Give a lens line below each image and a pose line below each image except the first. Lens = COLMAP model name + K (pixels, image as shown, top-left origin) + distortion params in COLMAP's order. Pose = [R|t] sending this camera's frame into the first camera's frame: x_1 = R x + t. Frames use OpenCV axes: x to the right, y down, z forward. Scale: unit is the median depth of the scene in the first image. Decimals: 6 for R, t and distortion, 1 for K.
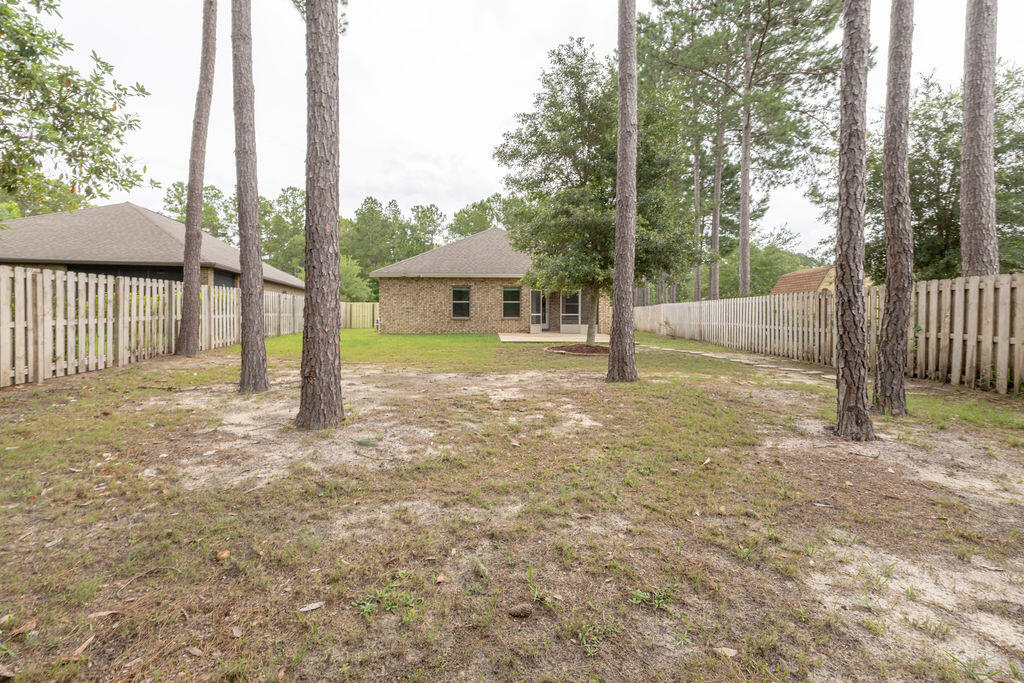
lens RADIAL K [[440.3, 0, 510.2], [0, 440.3, 320.5], [0, 0, 1]] dist [0.001824, 0.000534]
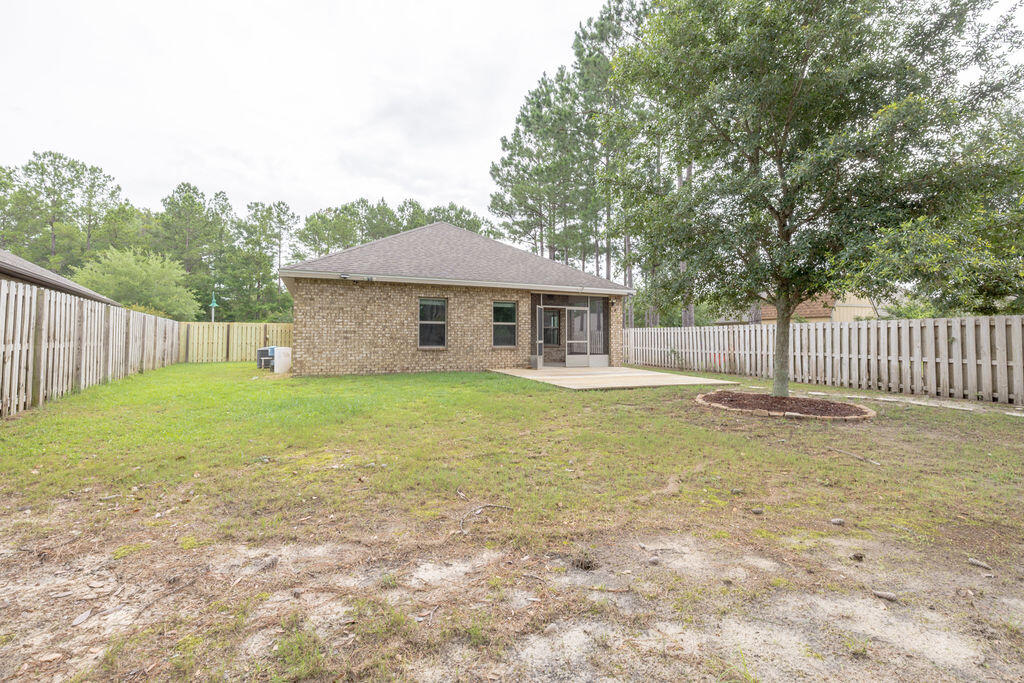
lens RADIAL K [[440.3, 0, 510.2], [0, 440.3, 320.5], [0, 0, 1]] dist [0.001824, 0.000534]
pose [[0.931883, 0.013653, 0.362503, -0.238403], [0.005721, 0.998614, -0.052315, -0.010892], [-0.362715, 0.050826, 0.930513, 0.359525]]
